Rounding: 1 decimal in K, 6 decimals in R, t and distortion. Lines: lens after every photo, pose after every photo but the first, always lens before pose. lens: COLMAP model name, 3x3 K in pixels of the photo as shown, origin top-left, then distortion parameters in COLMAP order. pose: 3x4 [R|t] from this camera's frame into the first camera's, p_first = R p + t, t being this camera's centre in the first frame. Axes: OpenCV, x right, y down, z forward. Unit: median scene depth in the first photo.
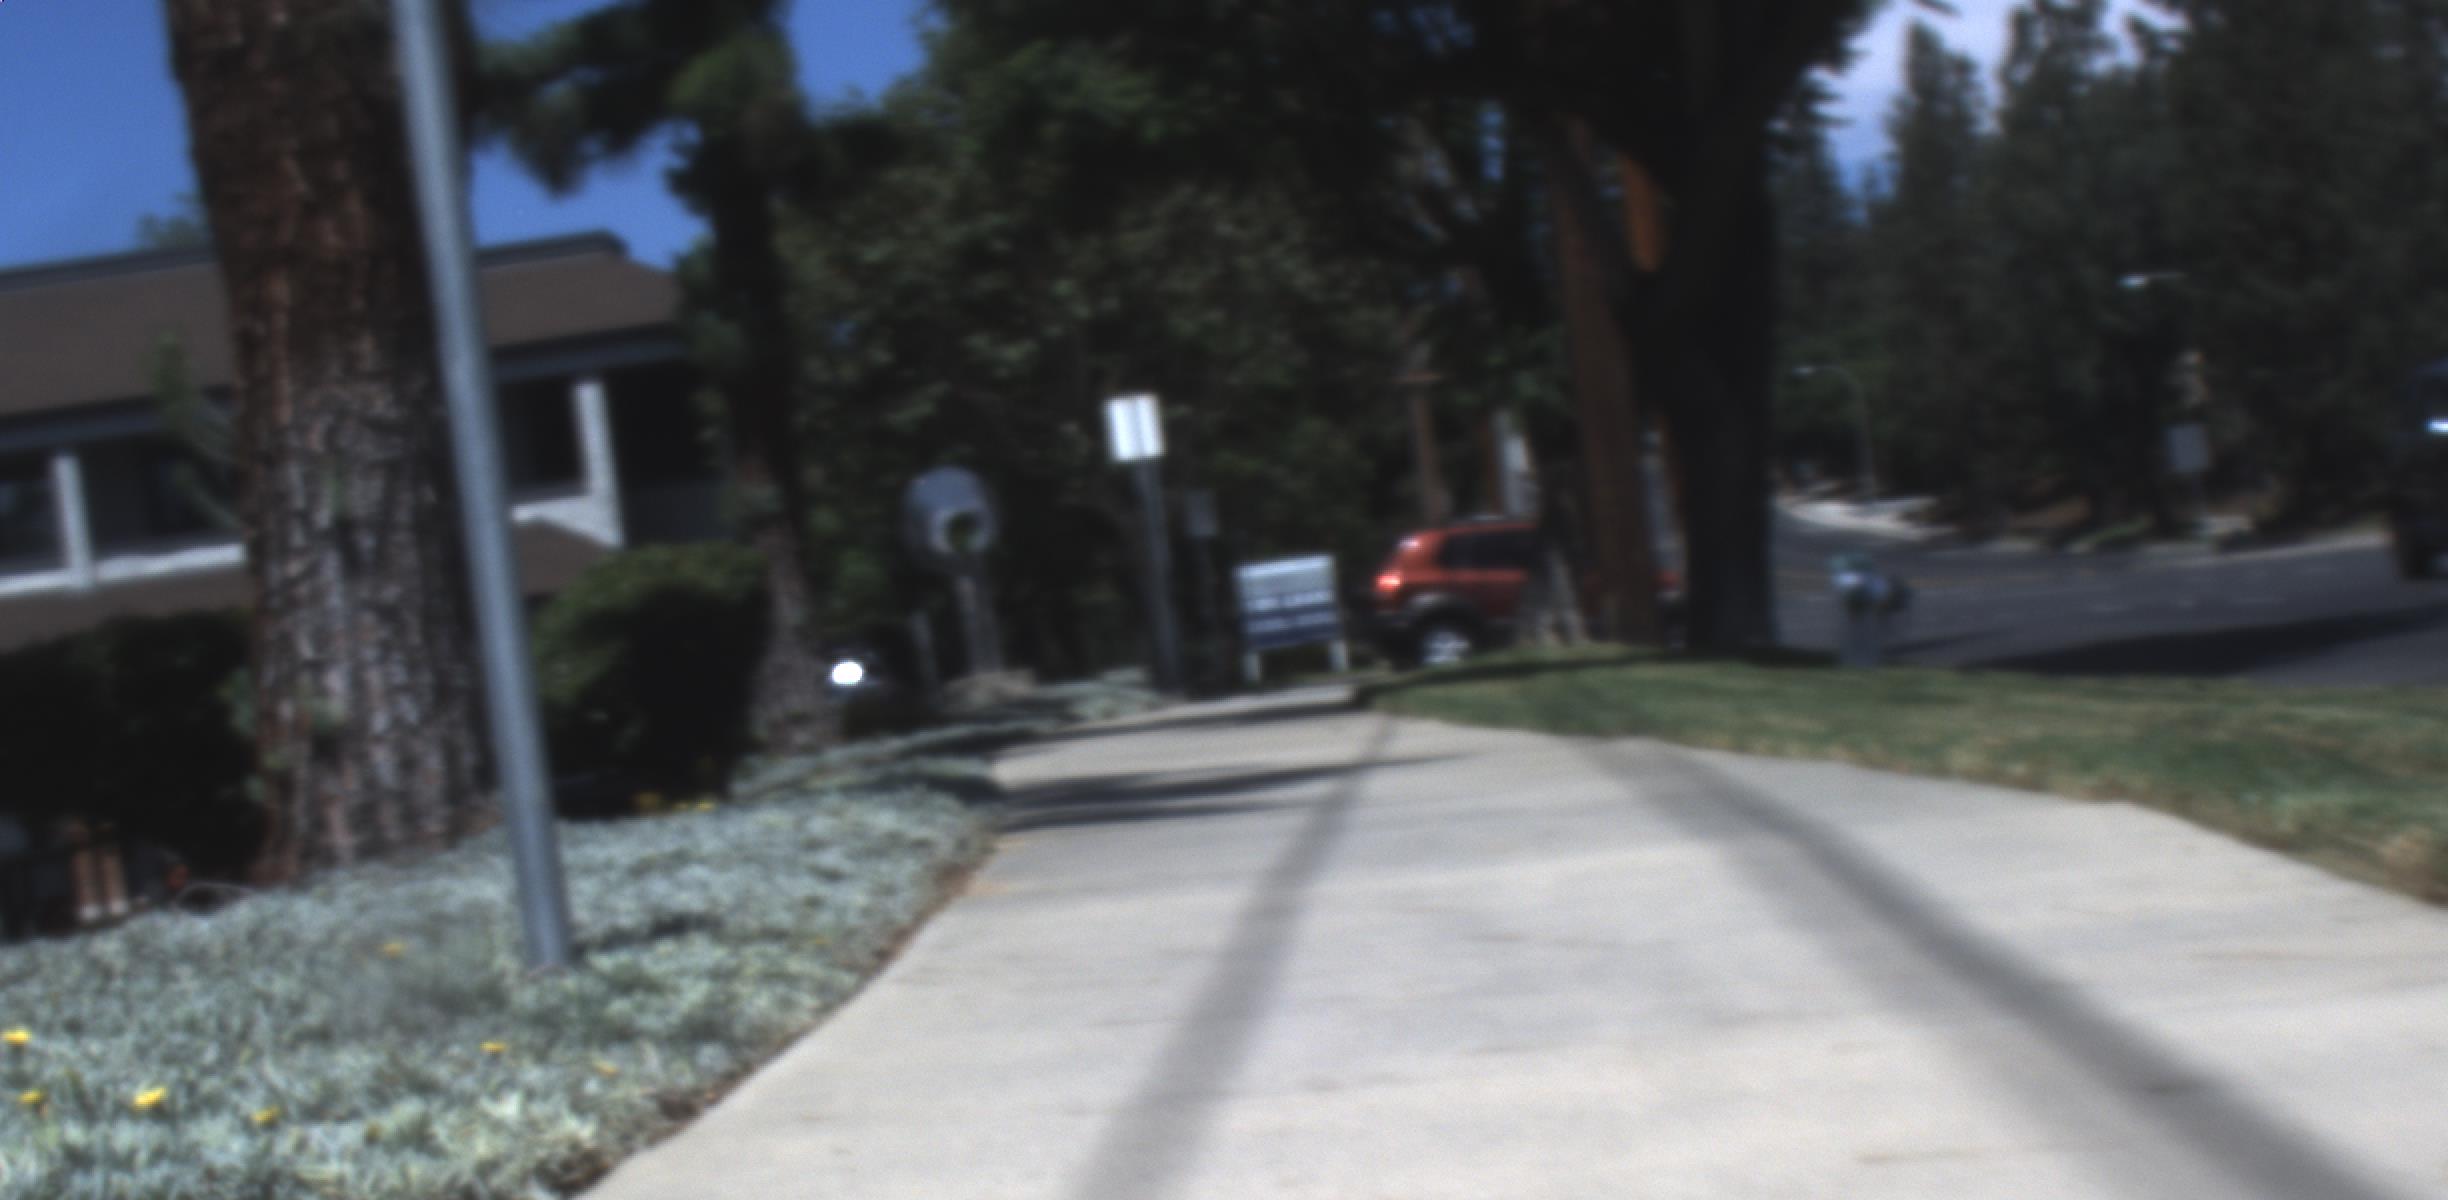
lens RADIAL K [[5132.7, 0, 1282.8], [0, 5132.7, 962.7], [0, 0, 1]] dist [-0.129366, 0.789564]
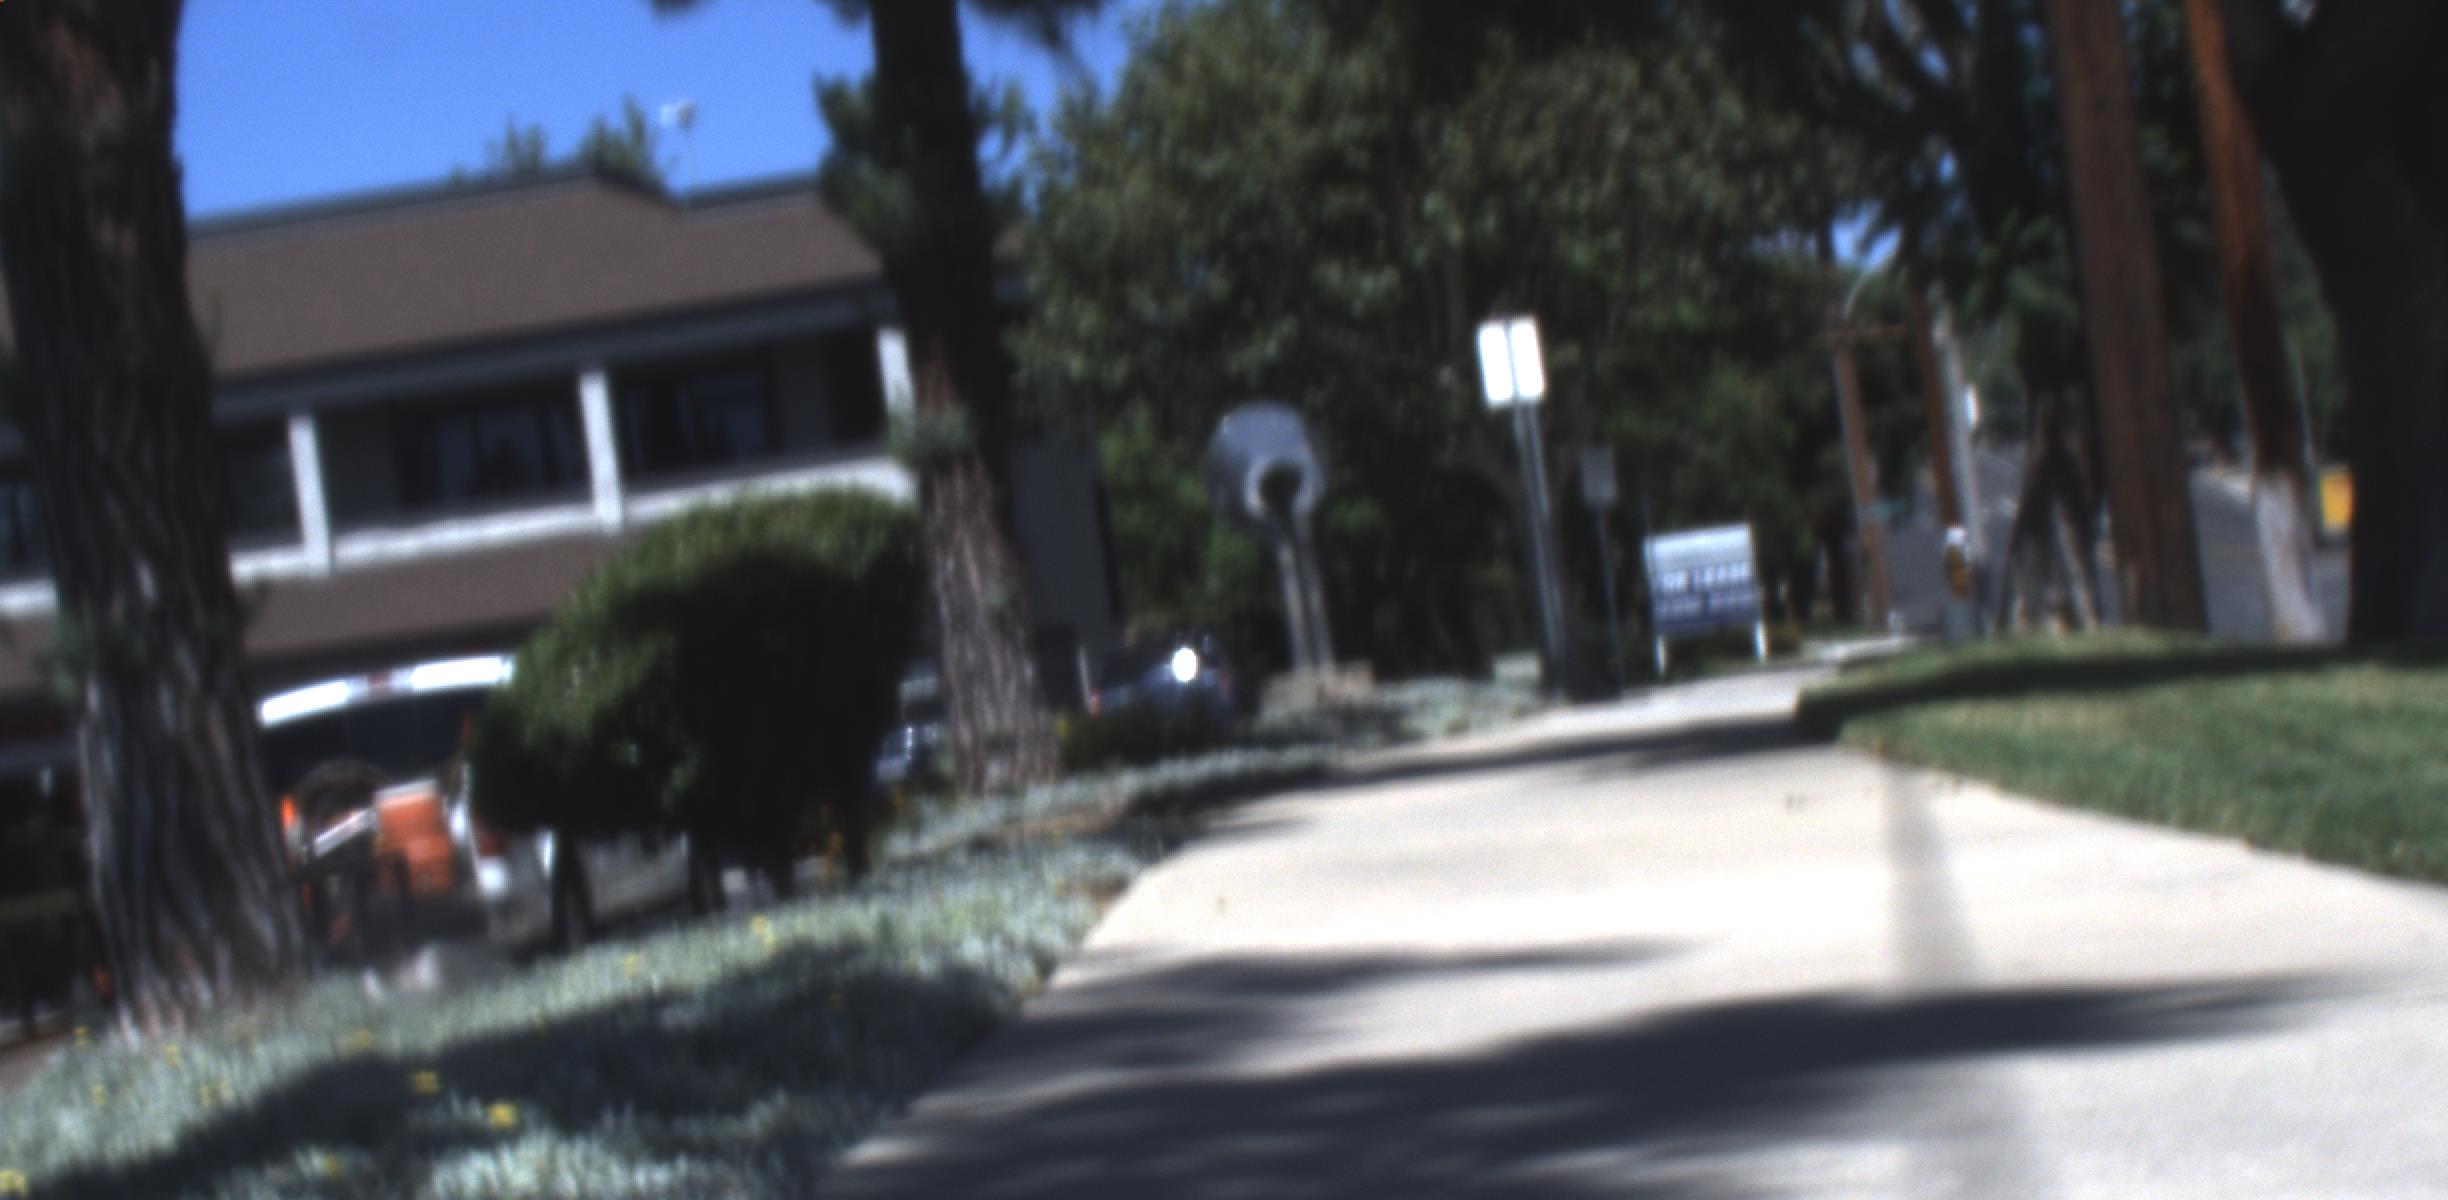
lens RADIAL K [[5132.7, 0, 1282.8], [0, 5132.7, 962.7], [0, 0, 1]] dist [-0.129366, 0.789564]
pose [[0.996769, 0.000487, -0.080325, 0.000048], [-0.000204, 0.999994, 0.003525, -0.011361], [0.080326, -0.003497, 0.996763, 0.171948]]
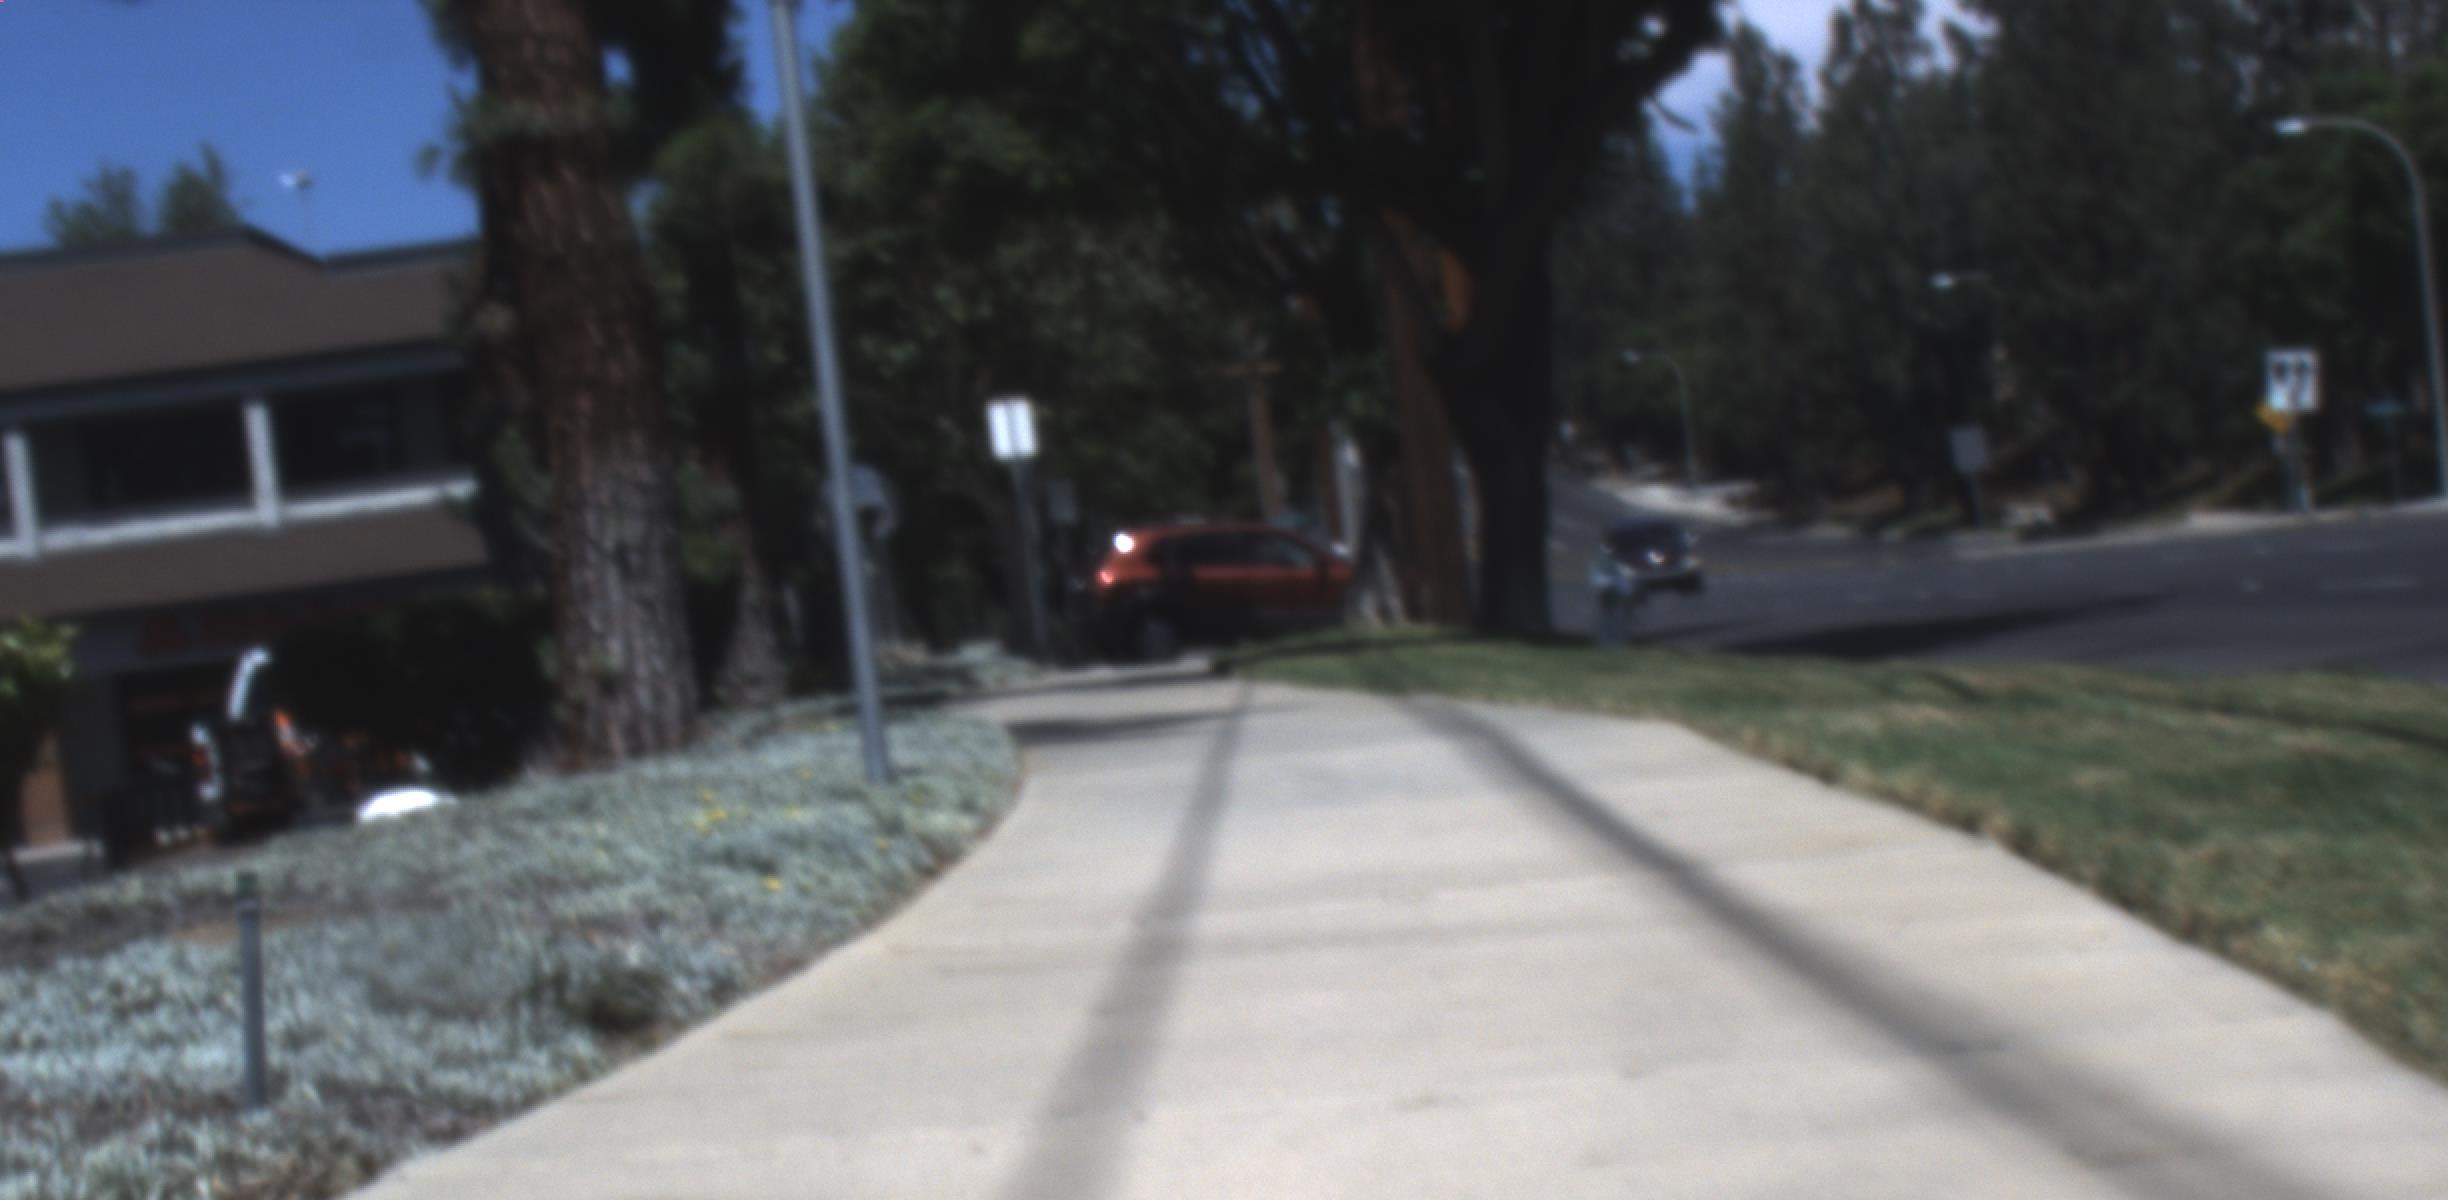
lens RADIAL K [[5132.7, 0, 1282.8], [0, 5132.7, 962.7], [0, 0, 1]] dist [-0.129366, 0.789564]
pose [[0.999391, 0.009798, 0.033500, -0.005181], [-0.009963, 0.999939, 0.004781, 0.006707], [-0.033451, -0.005112, 0.999427, -0.118347]]
